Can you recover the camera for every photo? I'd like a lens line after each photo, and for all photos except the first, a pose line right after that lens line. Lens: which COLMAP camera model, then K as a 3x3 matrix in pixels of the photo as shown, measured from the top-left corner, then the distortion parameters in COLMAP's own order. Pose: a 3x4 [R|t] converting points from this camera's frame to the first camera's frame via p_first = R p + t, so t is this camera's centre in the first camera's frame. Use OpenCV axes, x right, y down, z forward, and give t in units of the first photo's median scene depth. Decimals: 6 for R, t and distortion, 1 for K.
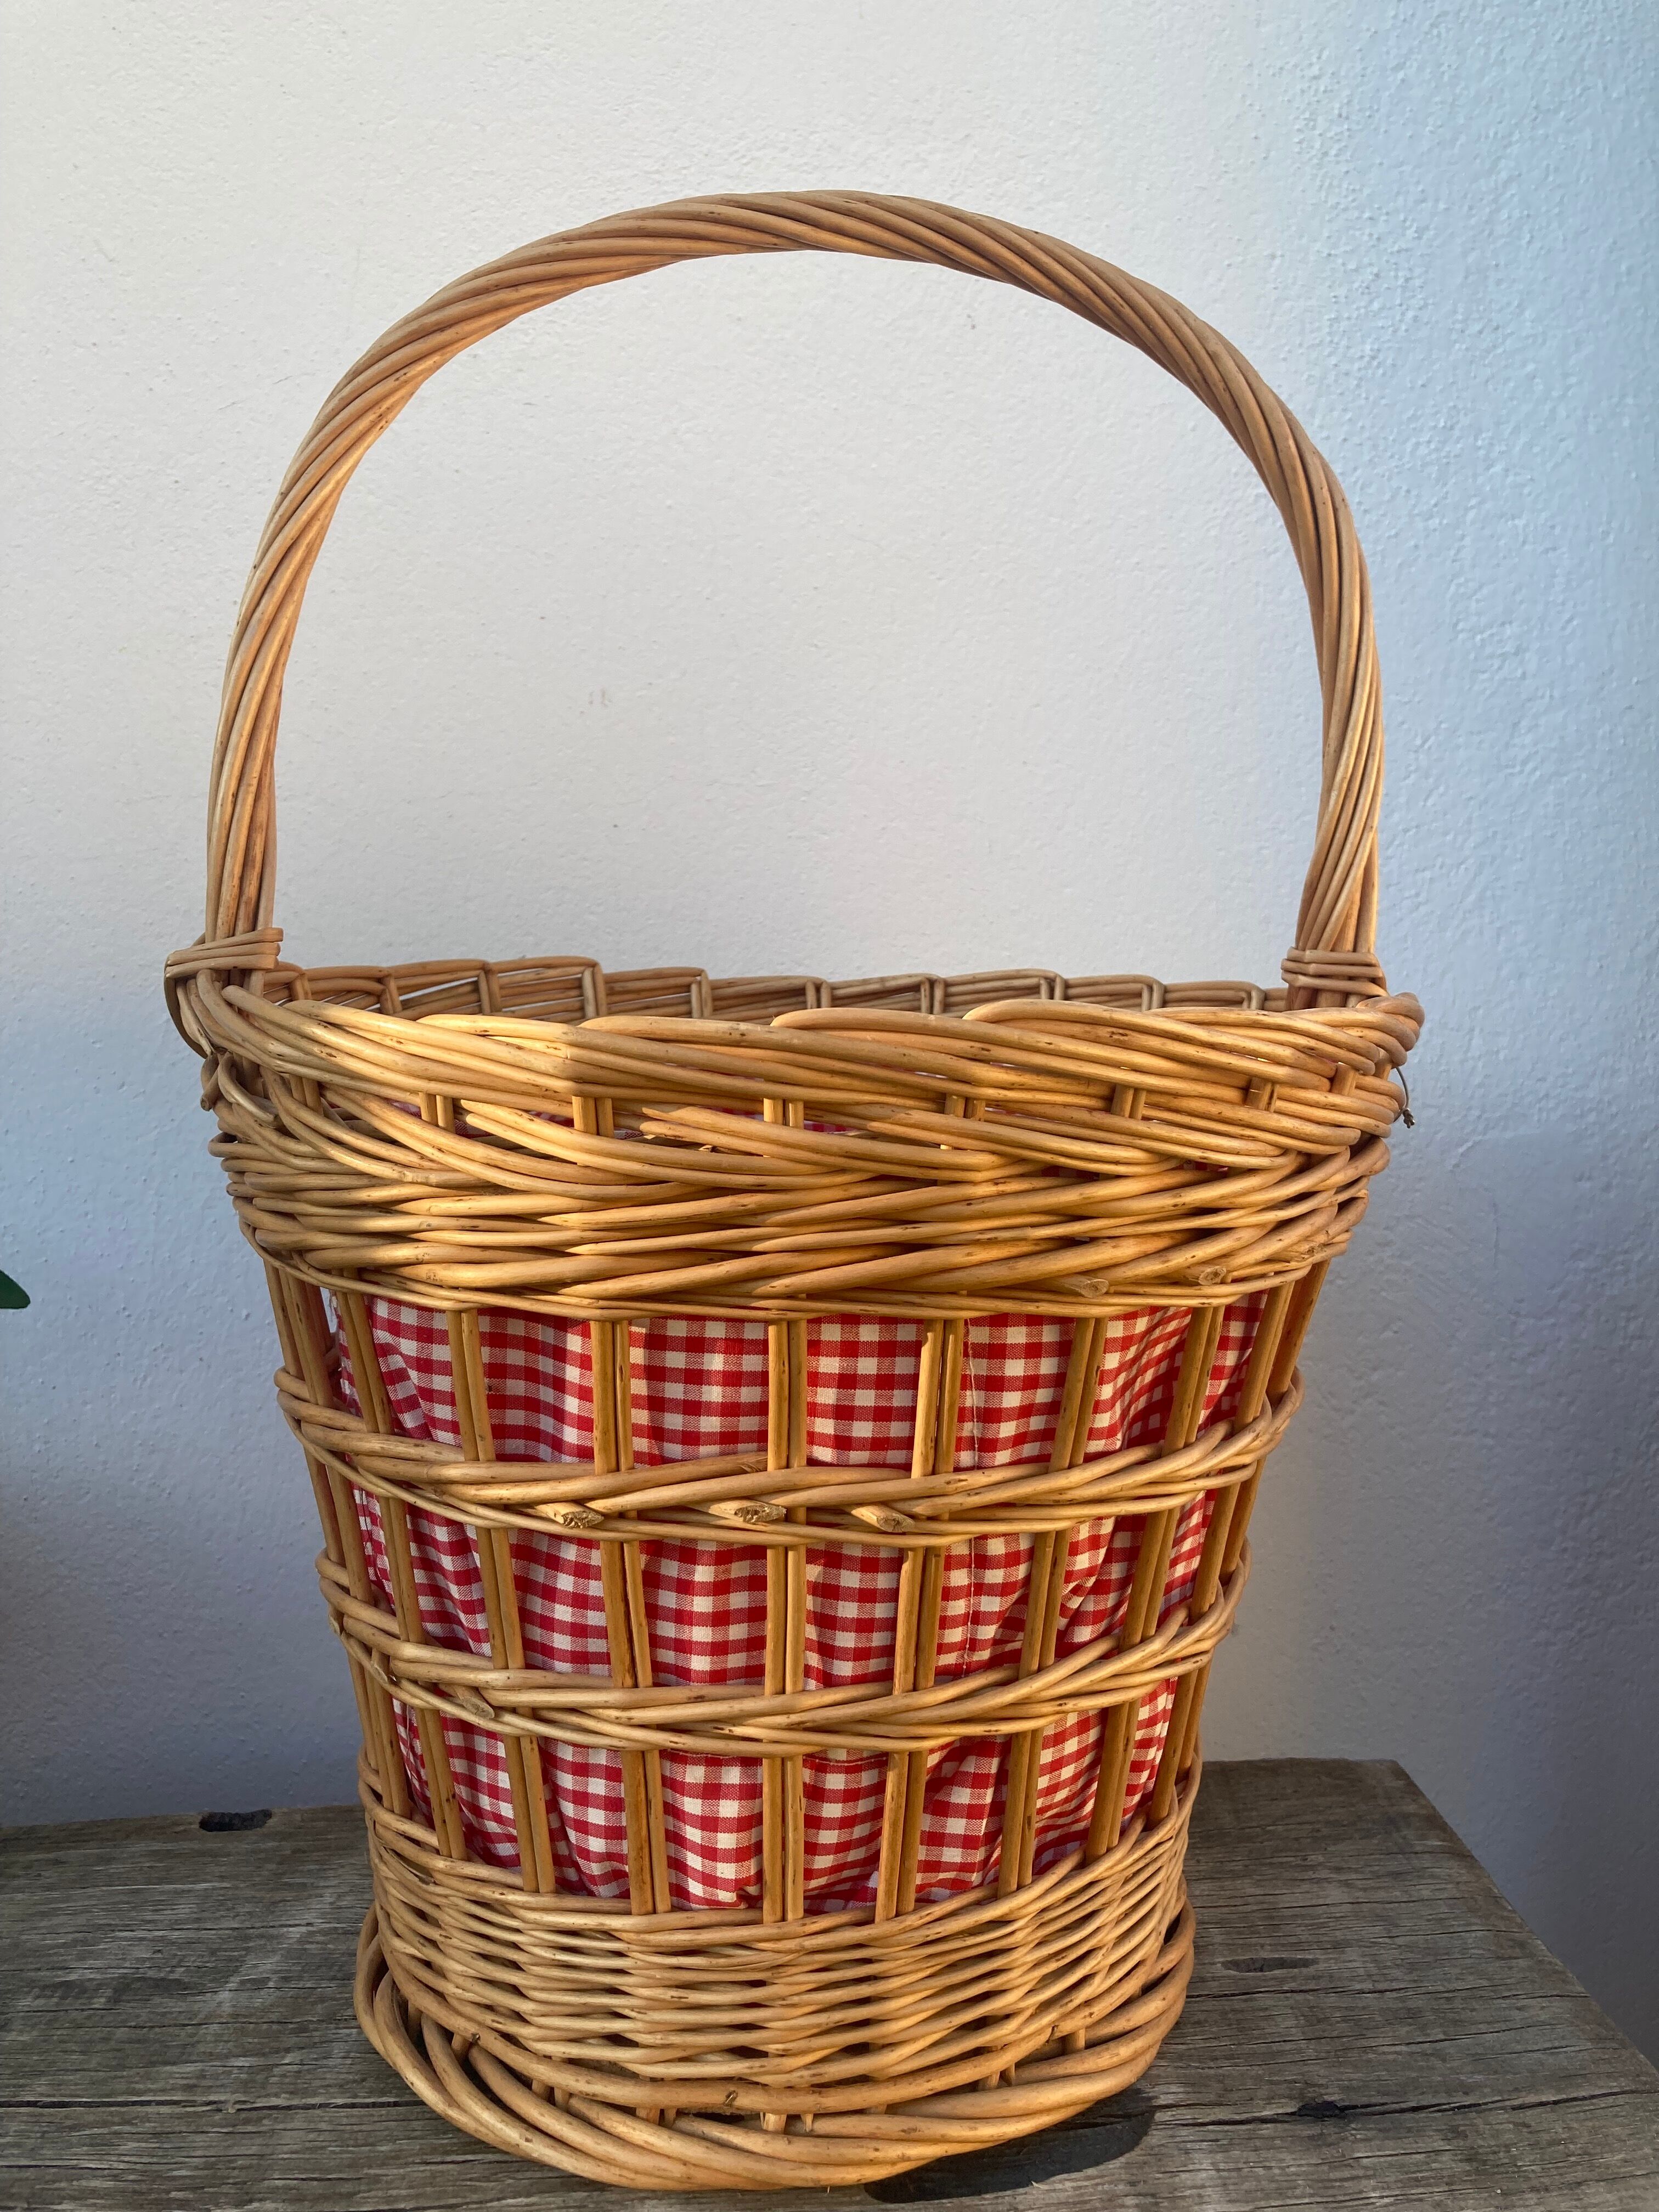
lens RADIAL K [[1836.8, 0, 828.4], [0, 1836.8, 1082.1], [0, 0, 1]] dist [-0.012588, 0.047197]
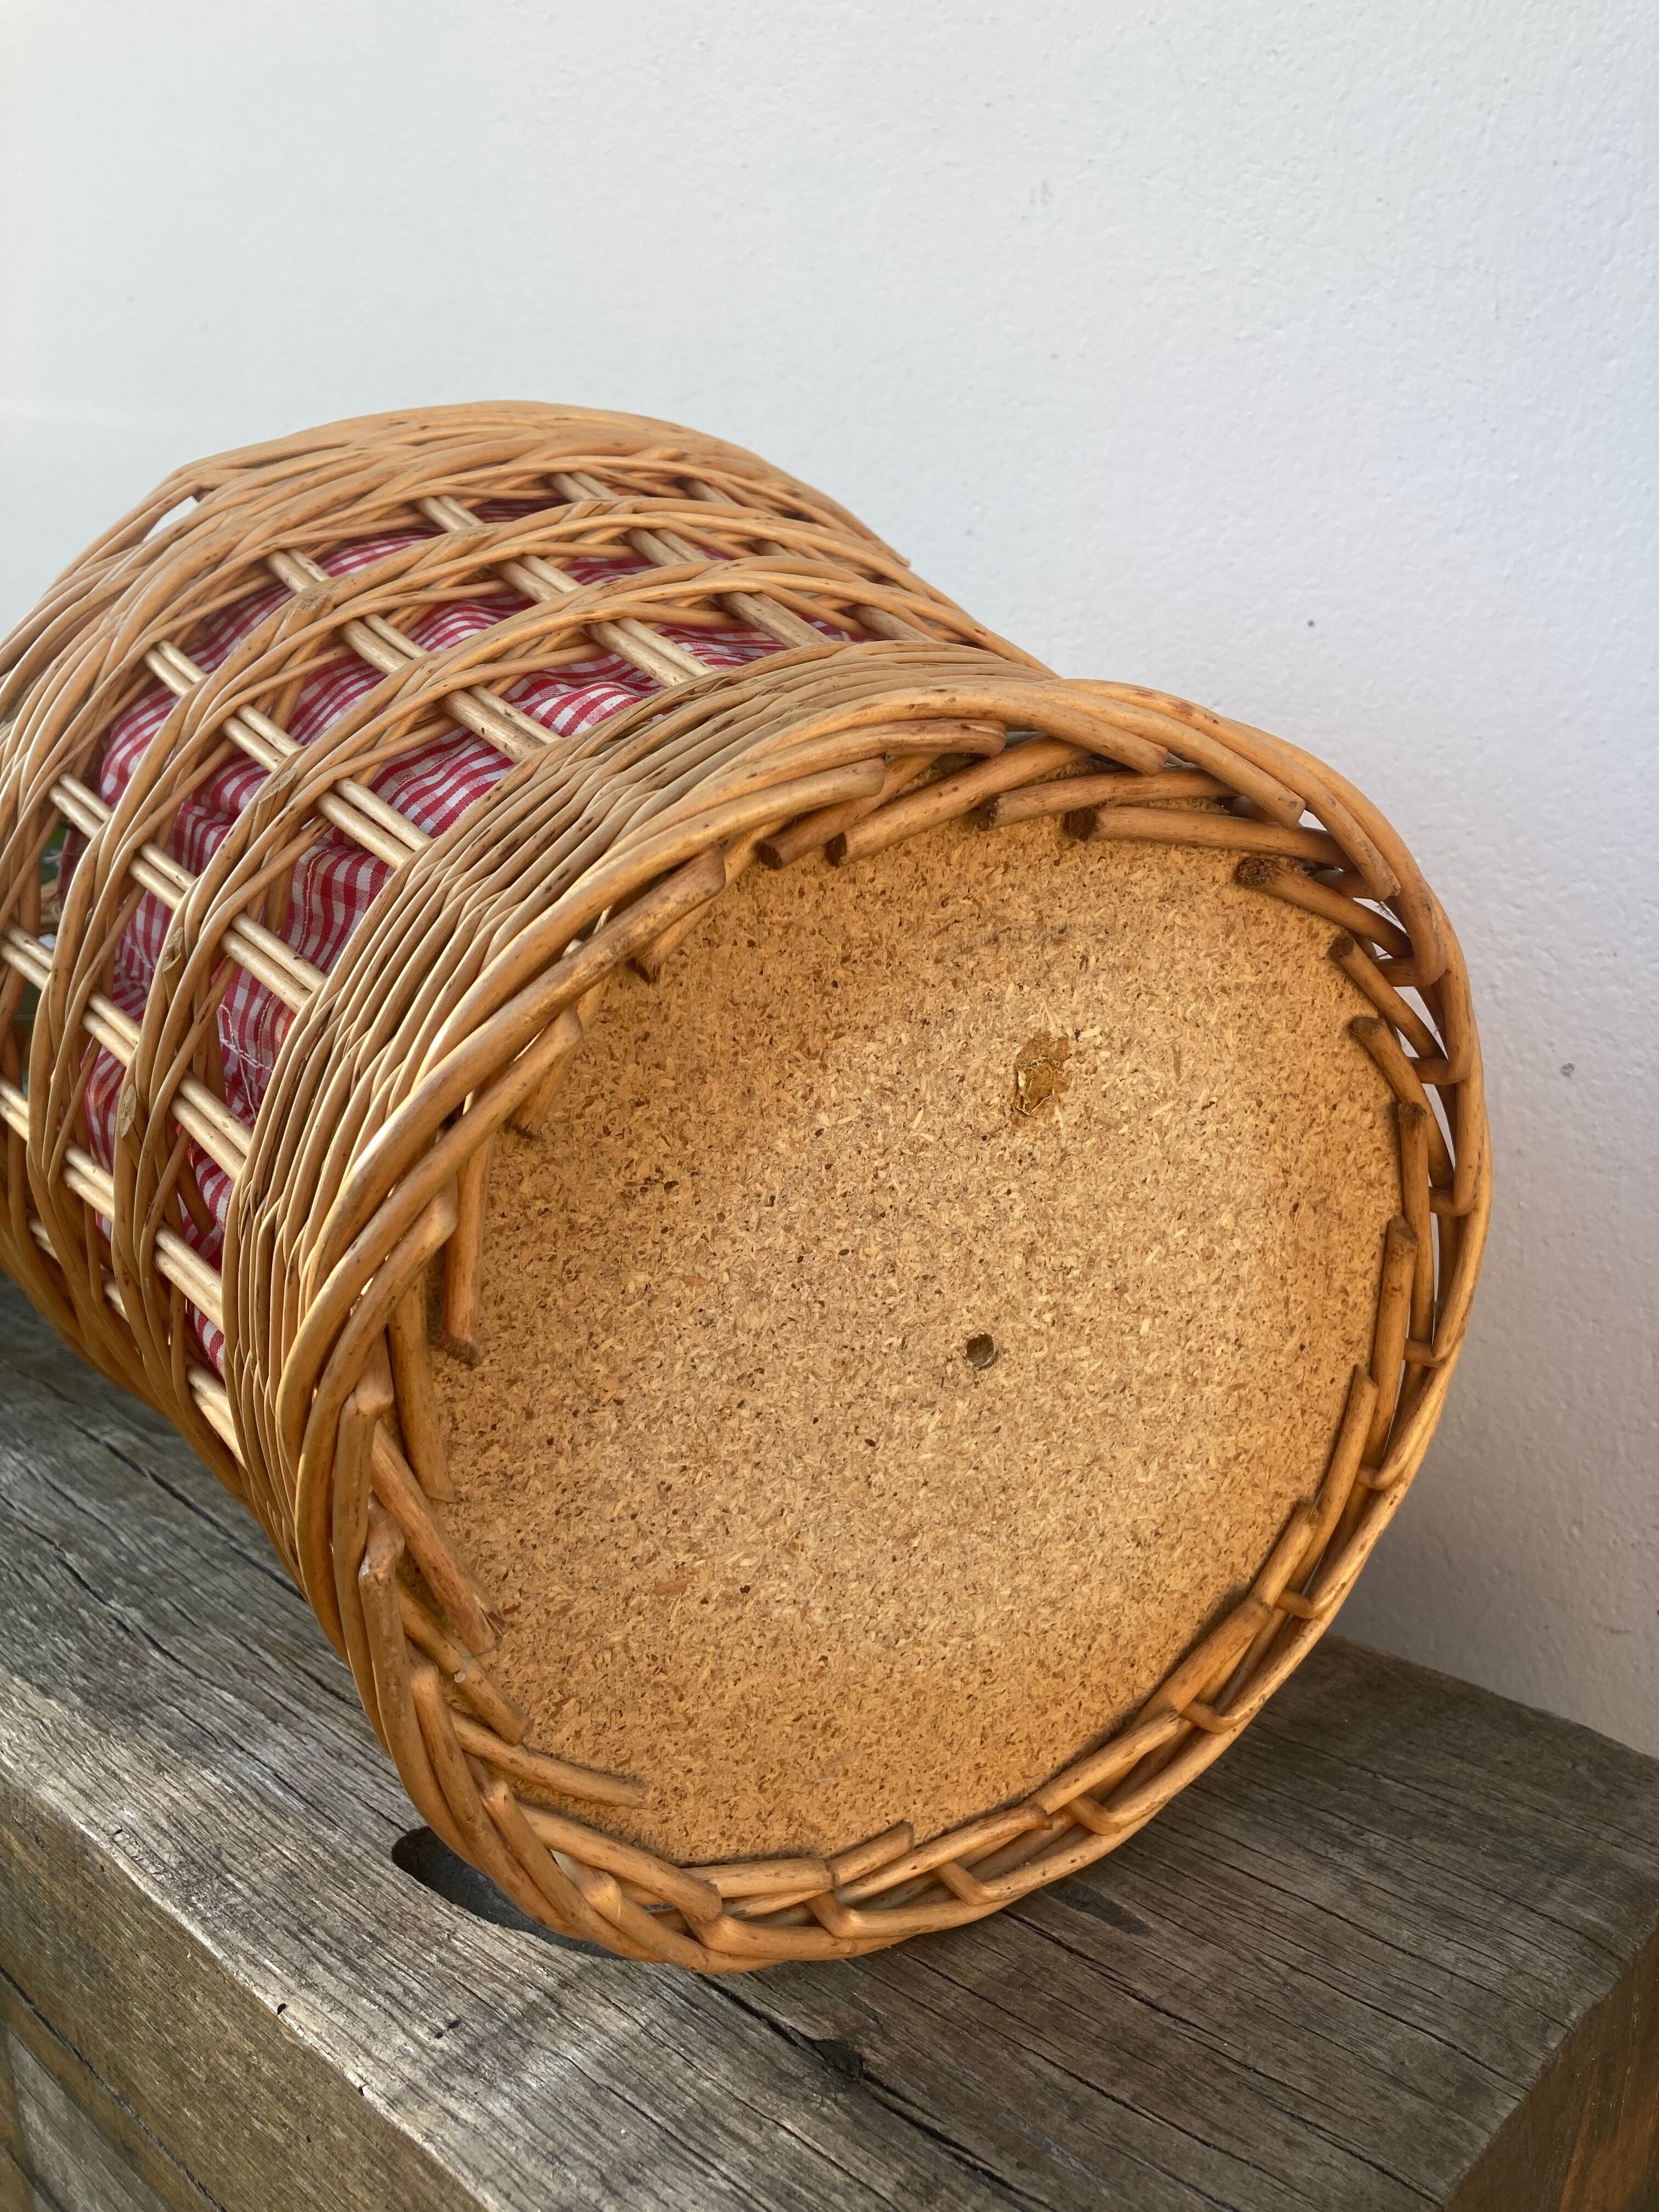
lens RADIAL K [[1836.8, 0, 828.4], [0, 1836.8, 1082.1], [0, 0, 1]] dist [-0.012588, 0.047197]
pose [[0.654114, 0.152387, -0.740887, 0.701884], [-0.033261, 0.984343, 0.173096, 0.058906], [0.755665, -0.088582, 0.648941, 0.541041]]
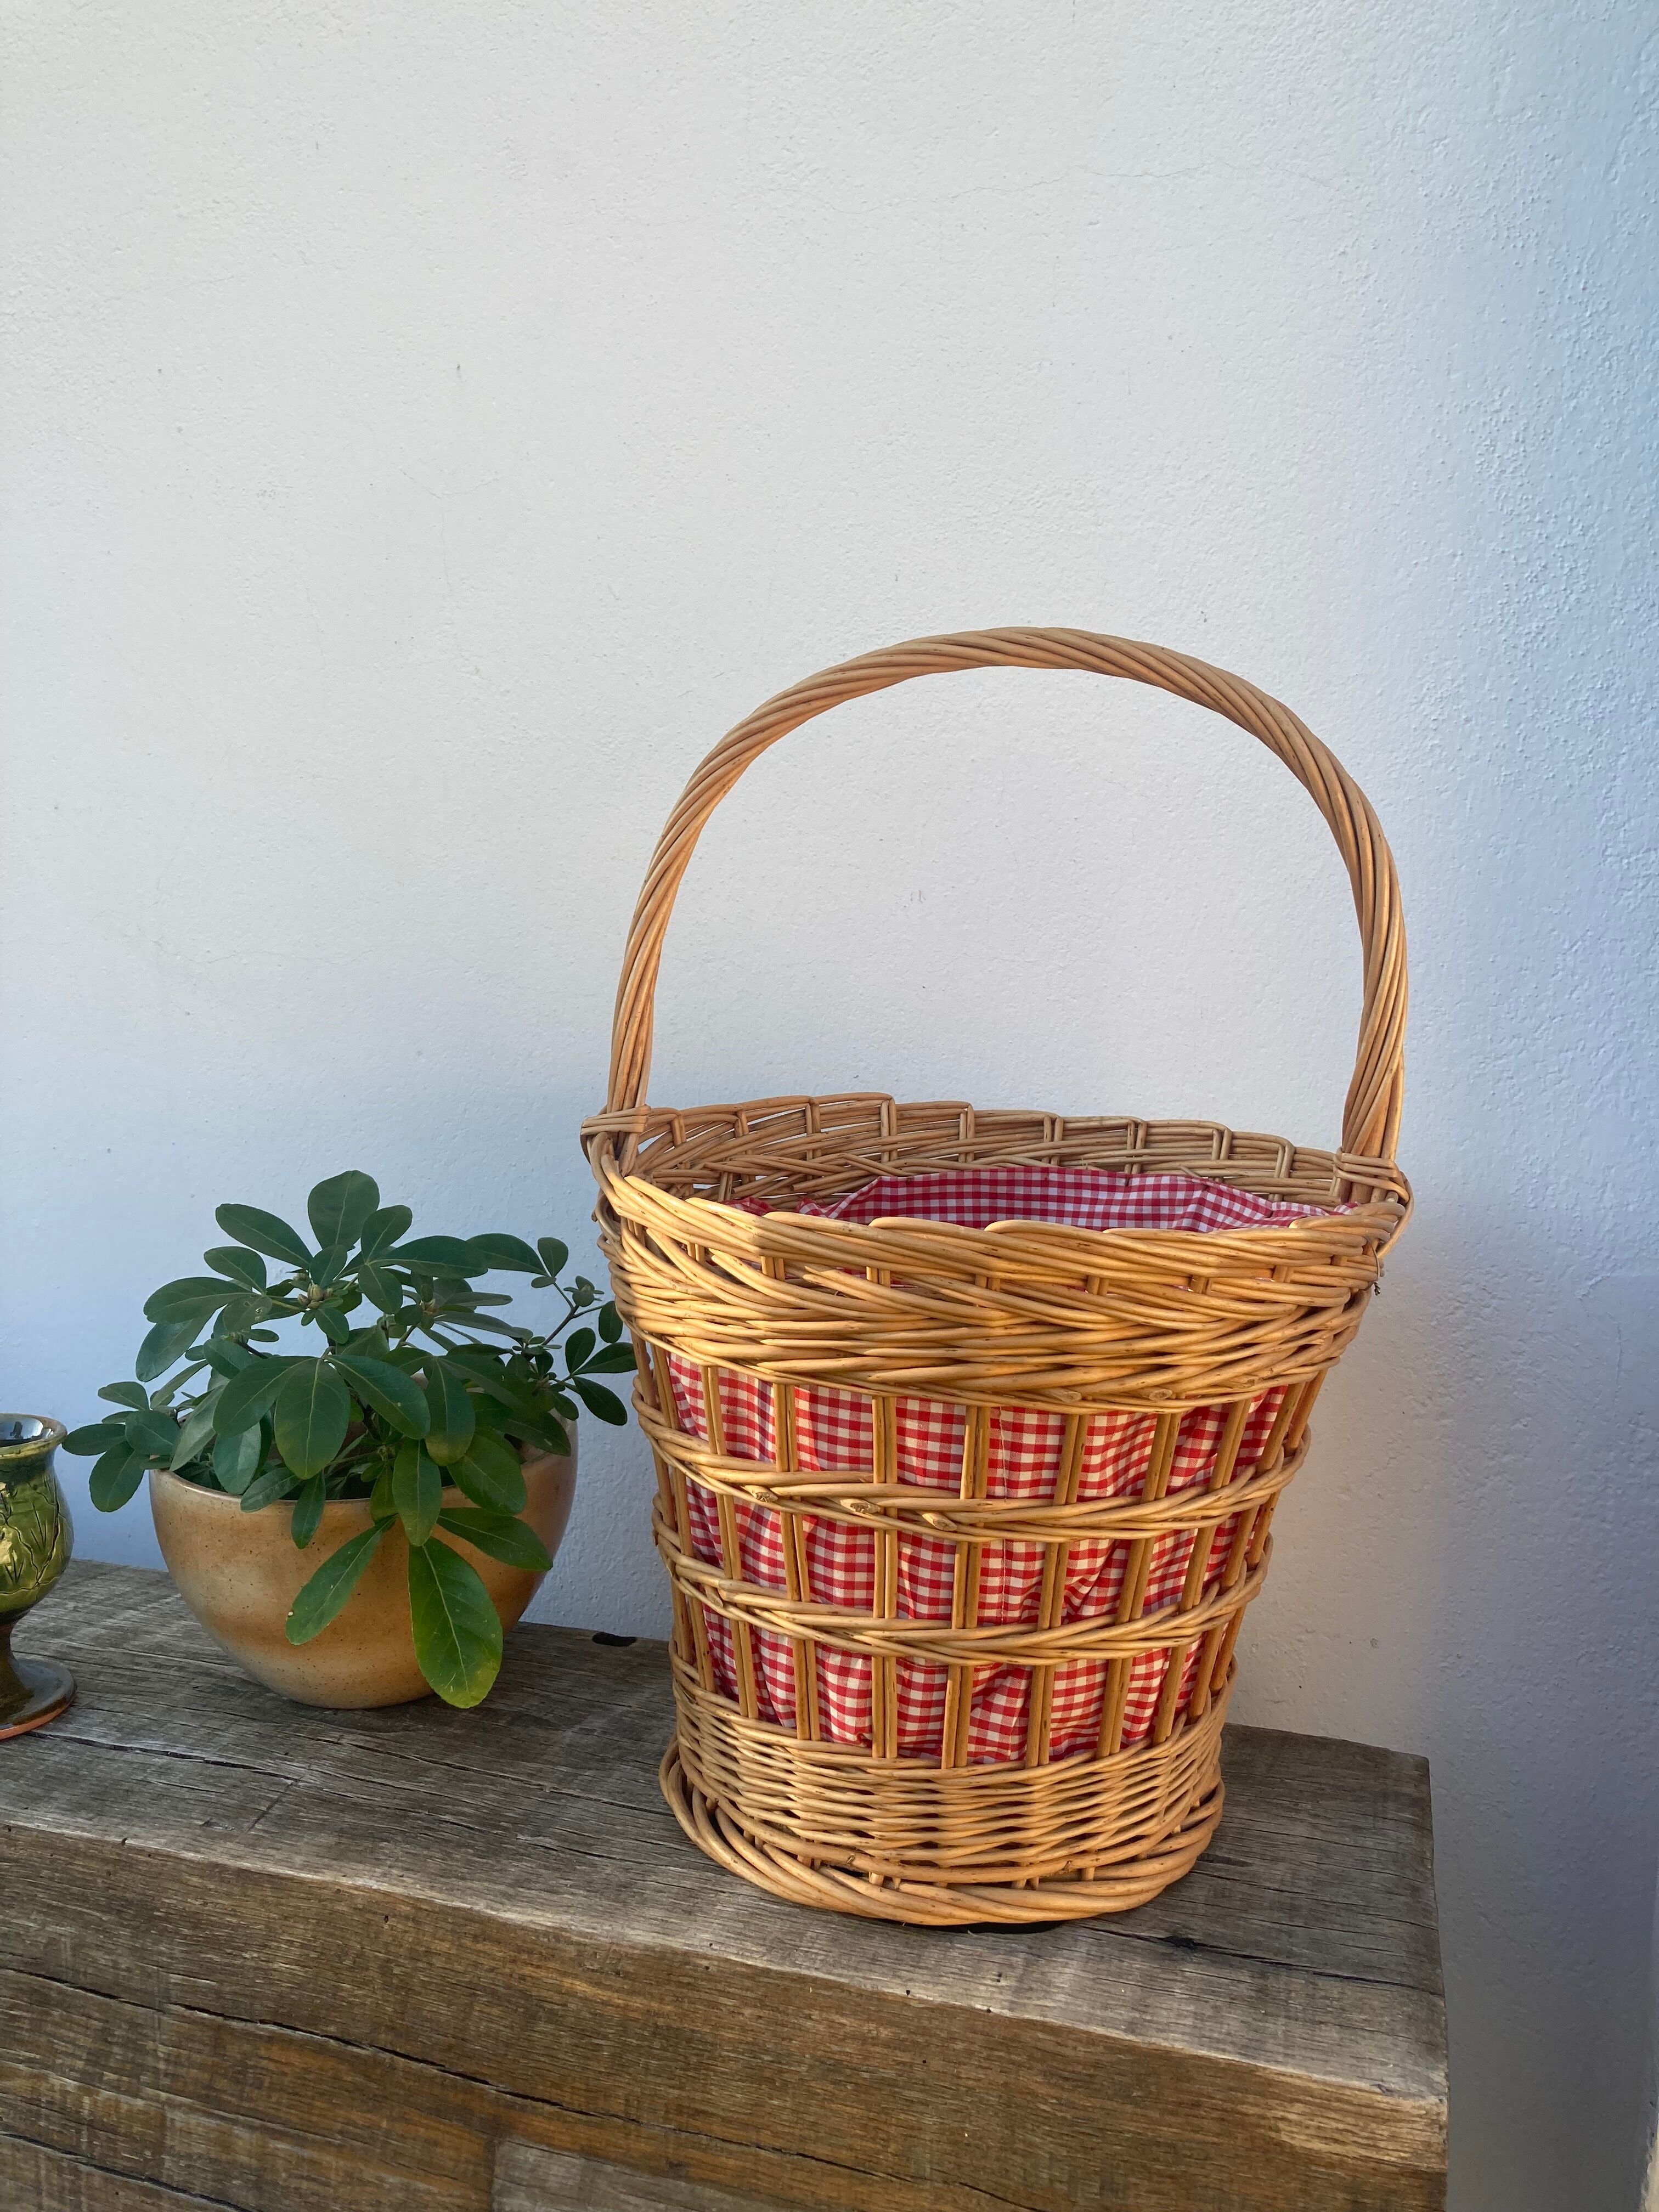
lens RADIAL K [[1830.1, 0, 805.0], [0, 1830.1, 1059.7], [0, 0, 1]] dist [0.025441, -0.090393]
pose [[0.951648, 0.056533, -0.301943, 0.317388], [-0.050179, 0.998326, 0.028766, -0.177313], [0.303064, -0.012224, 0.952892, -0.489330]]
